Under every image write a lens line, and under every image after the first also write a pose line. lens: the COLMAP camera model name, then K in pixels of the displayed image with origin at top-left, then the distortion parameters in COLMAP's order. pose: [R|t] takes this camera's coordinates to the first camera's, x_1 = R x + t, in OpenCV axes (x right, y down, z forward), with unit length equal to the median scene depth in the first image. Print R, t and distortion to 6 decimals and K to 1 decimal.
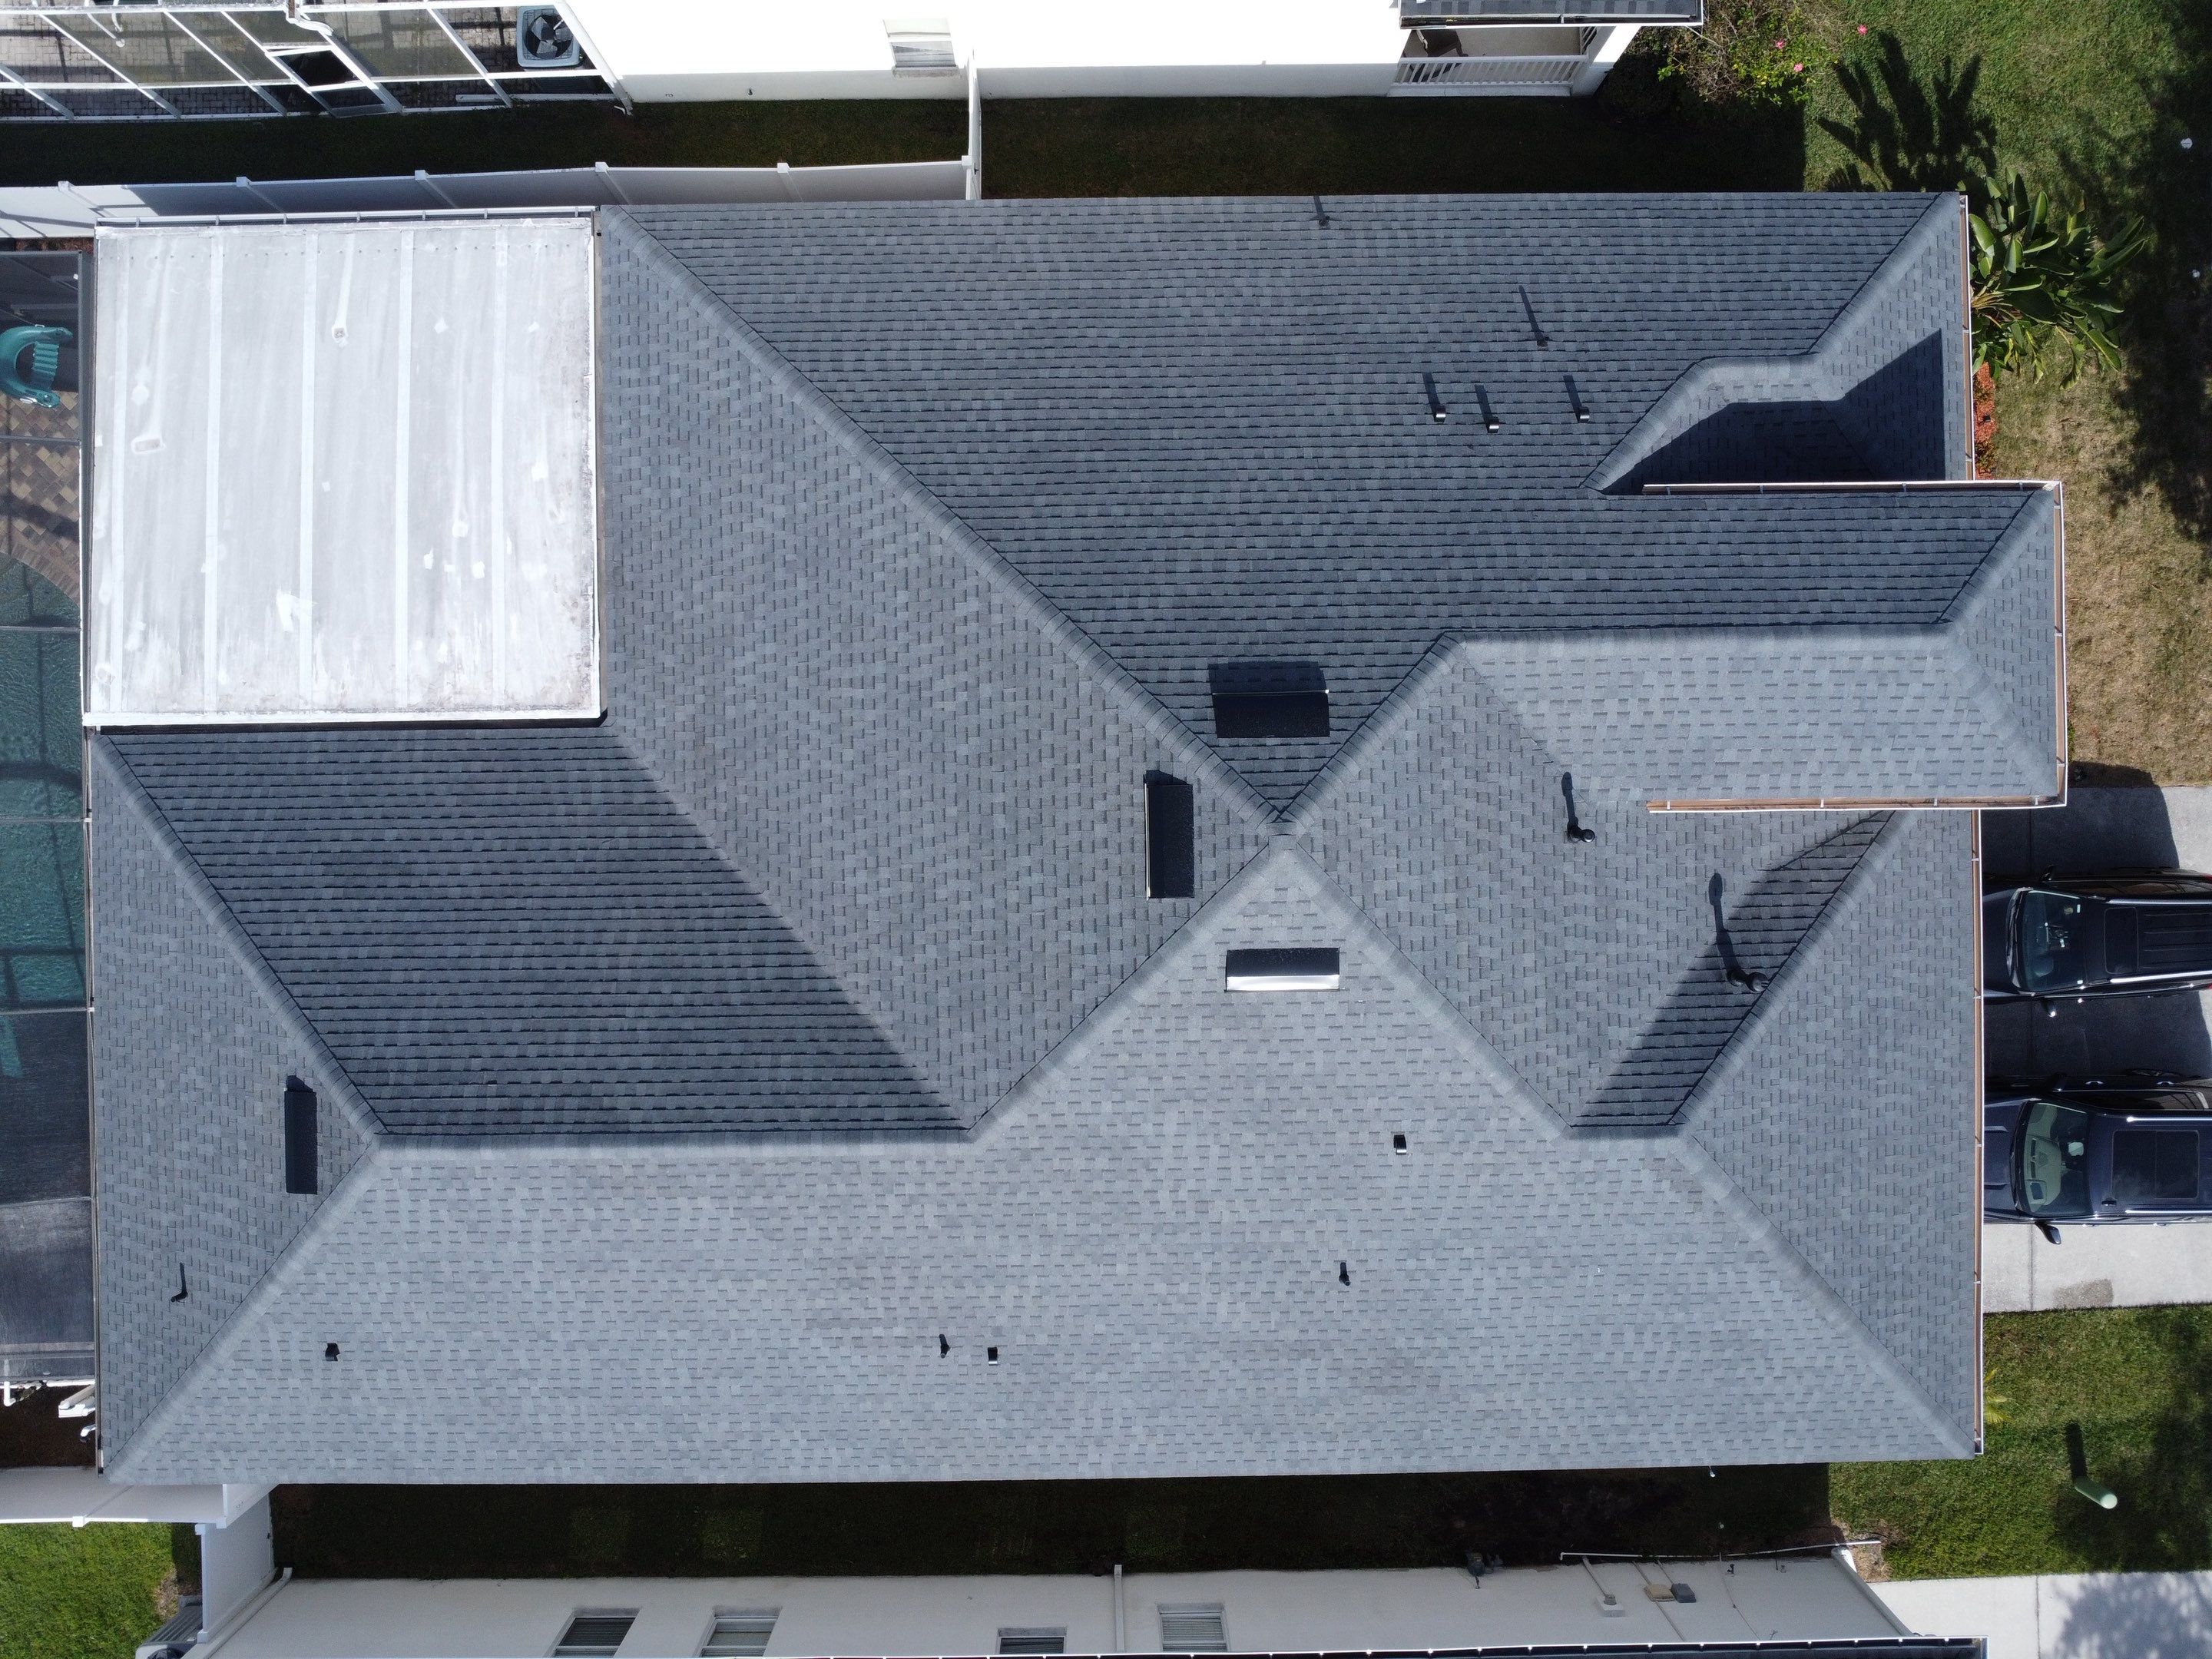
lens RADIAL K [[1607.7, 0, 1094.5], [0, 1607.7, 818.4], [0, 0, 1]] dist [-0.024906, -0.018613]
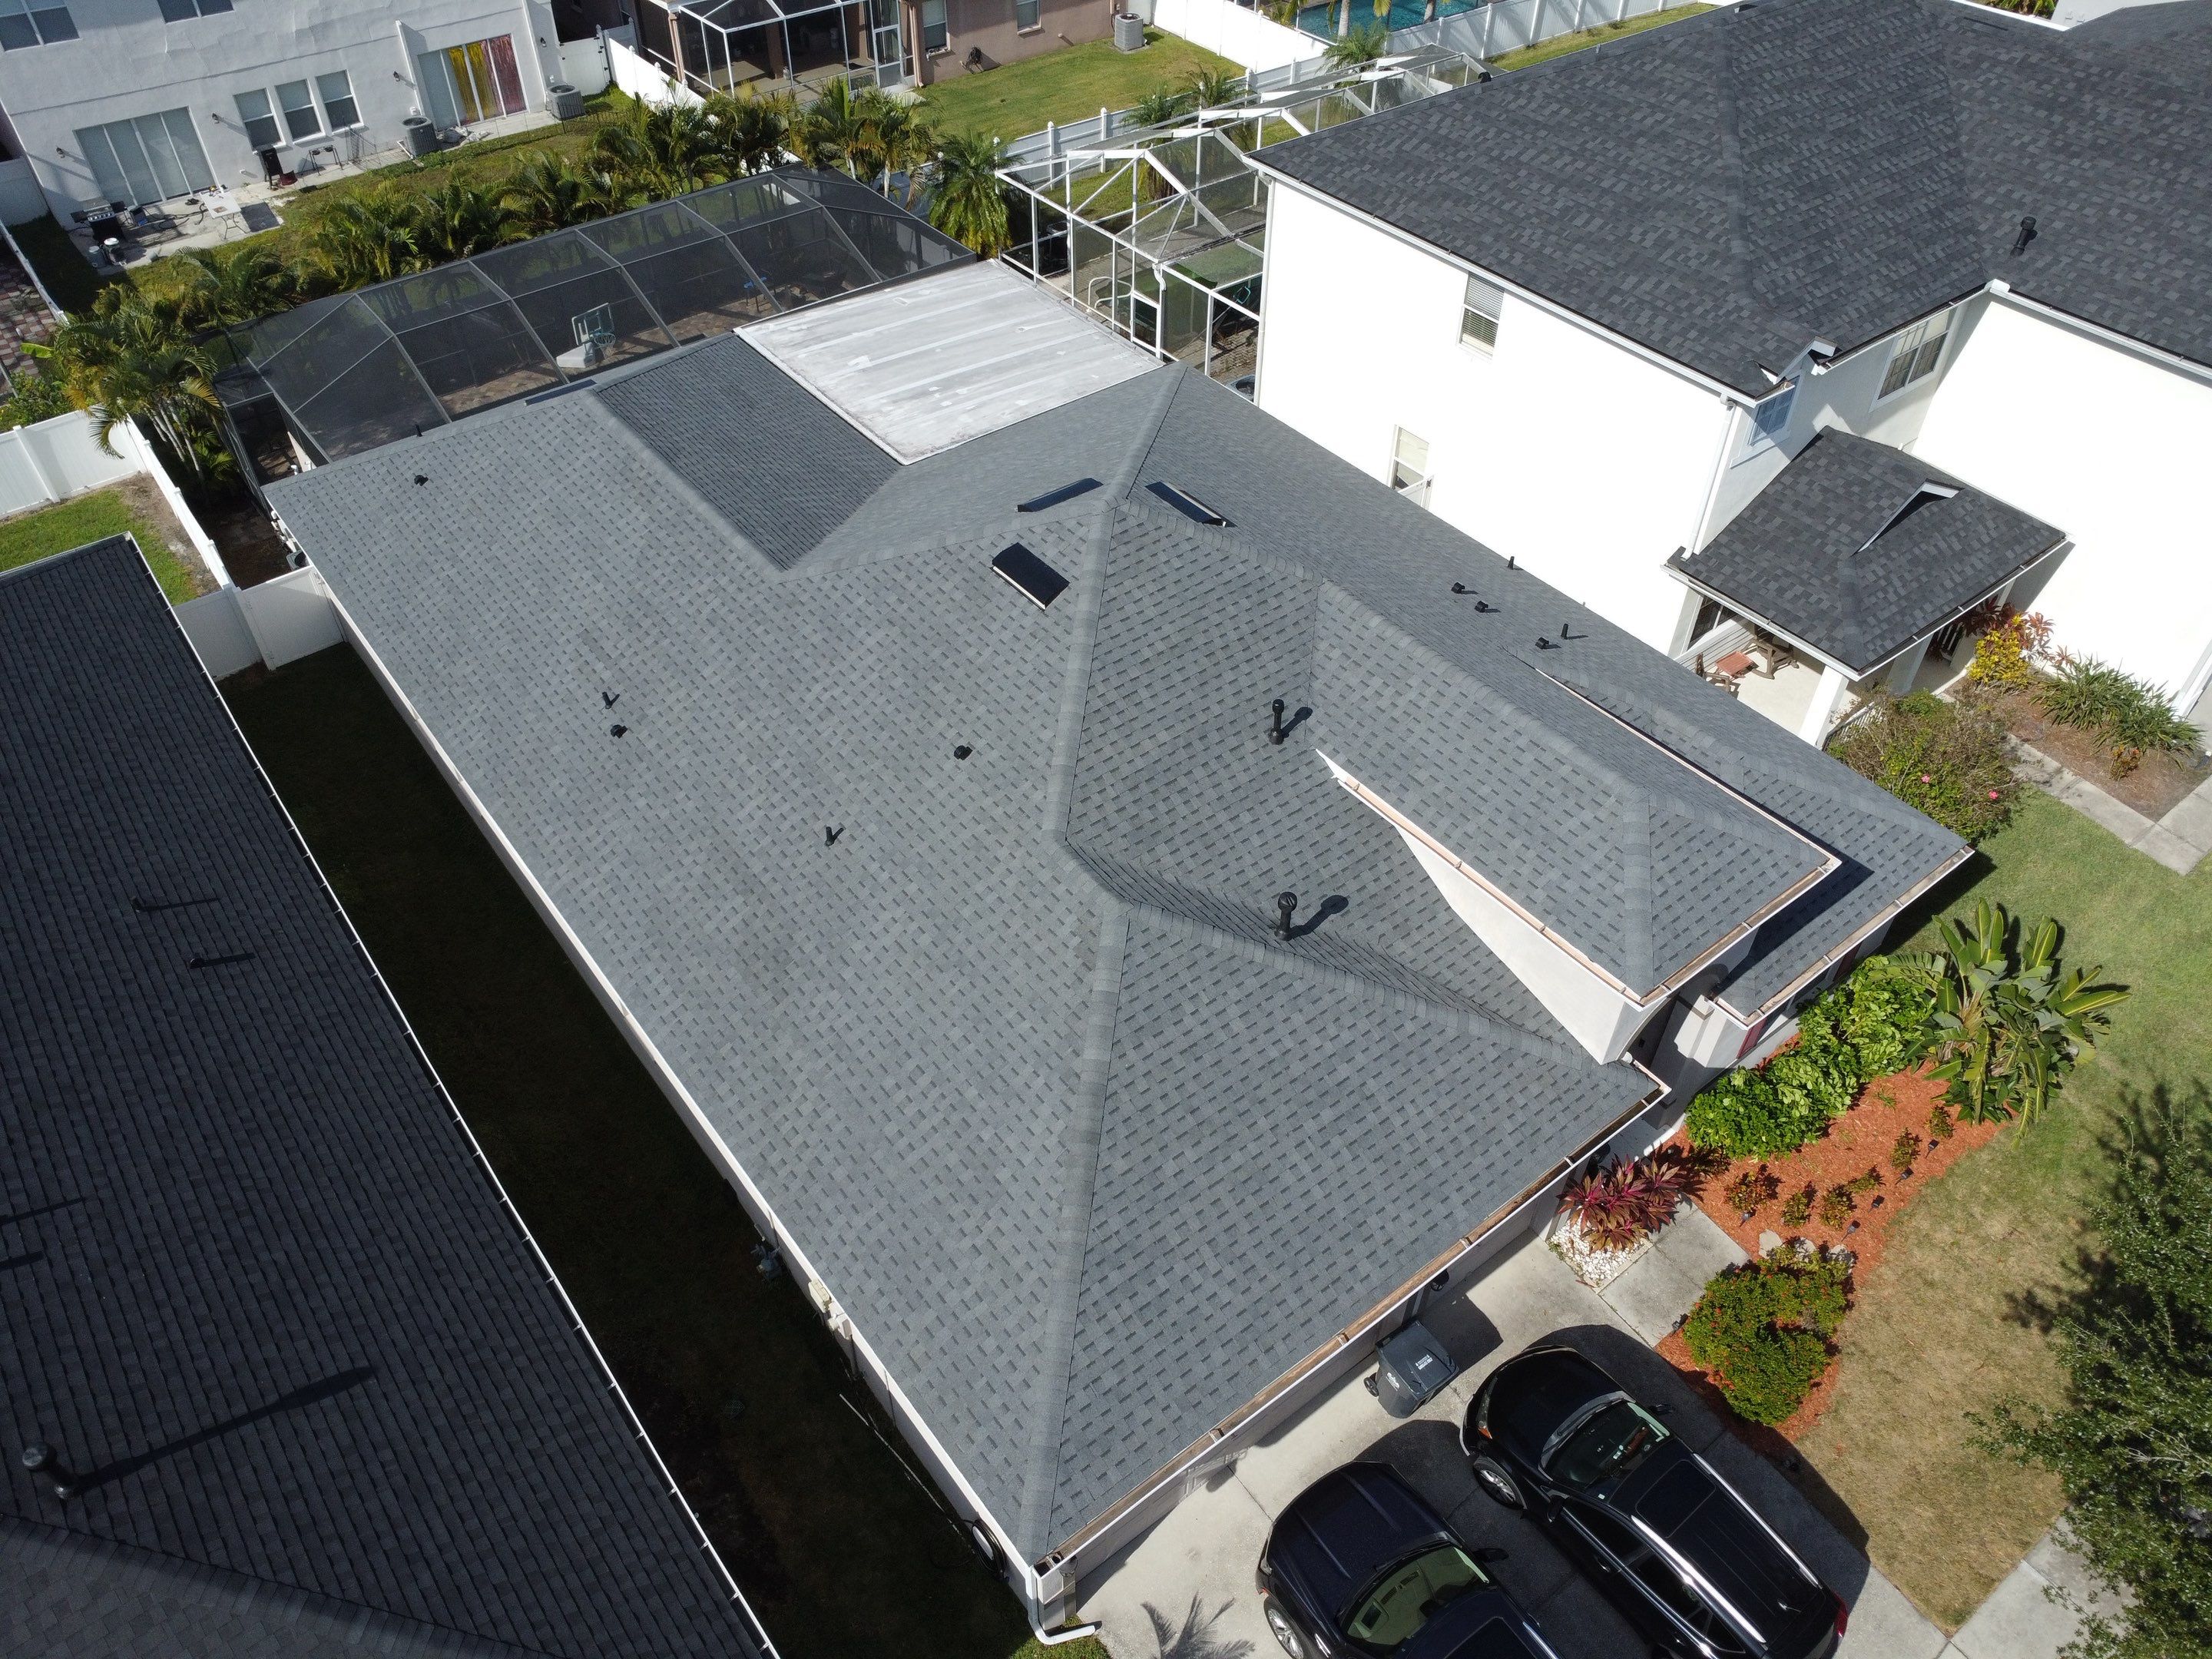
lens RADIAL K [[1604.2, 0, 1095.5], [0, 1604.2, 819.5], [0, 0, 1]] dist [-0.025307, -0.015306]
pose [[0.596508, 0.557034, -0.577833, 0.874209], [-0.802604, 0.412066, -0.431310, 0.600946], [-0.002149, 0.721051, 0.692879, 0.243555]]
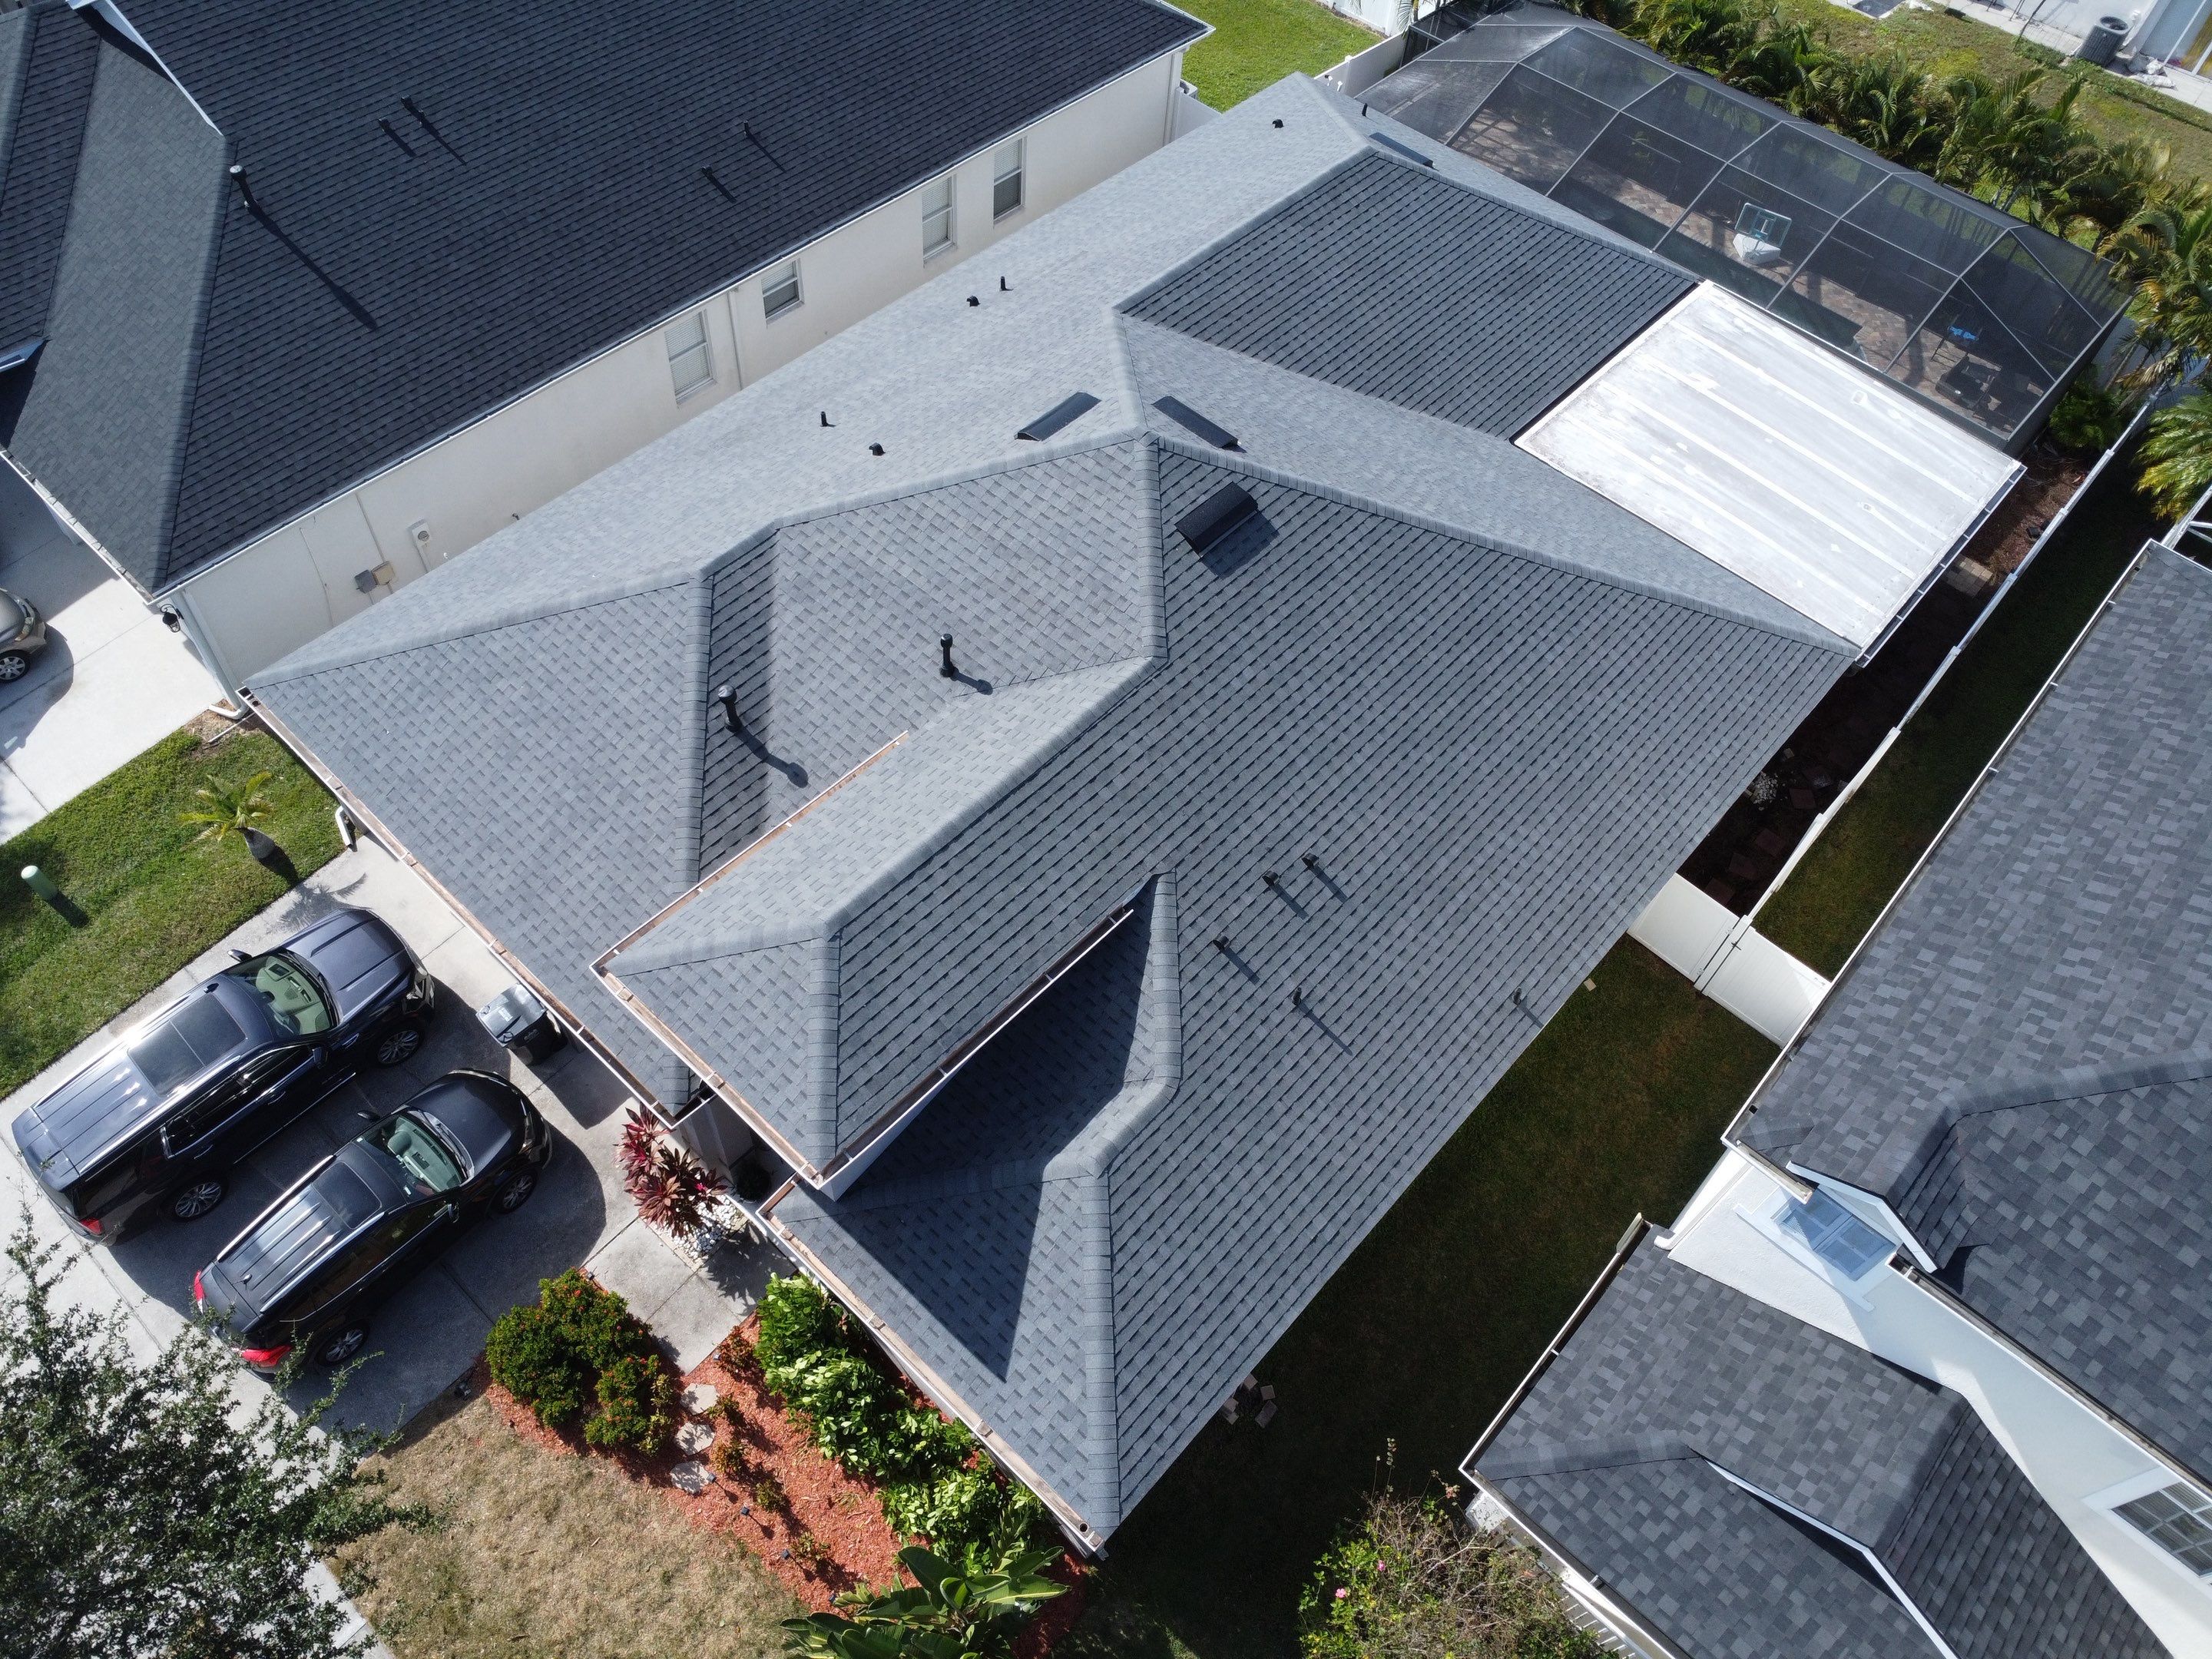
lens RADIAL K [[1607.7, 0, 1094.5], [0, 1607.7, 818.4], [0, 0, 1]] dist [-0.024906, -0.018613]
pose [[-0.682127, 0.565428, -0.463675, 0.771565], [-0.728431, -0.580901, 0.363238, -0.508152], [-0.063964, 0.585529, 0.808124, 0.145155]]
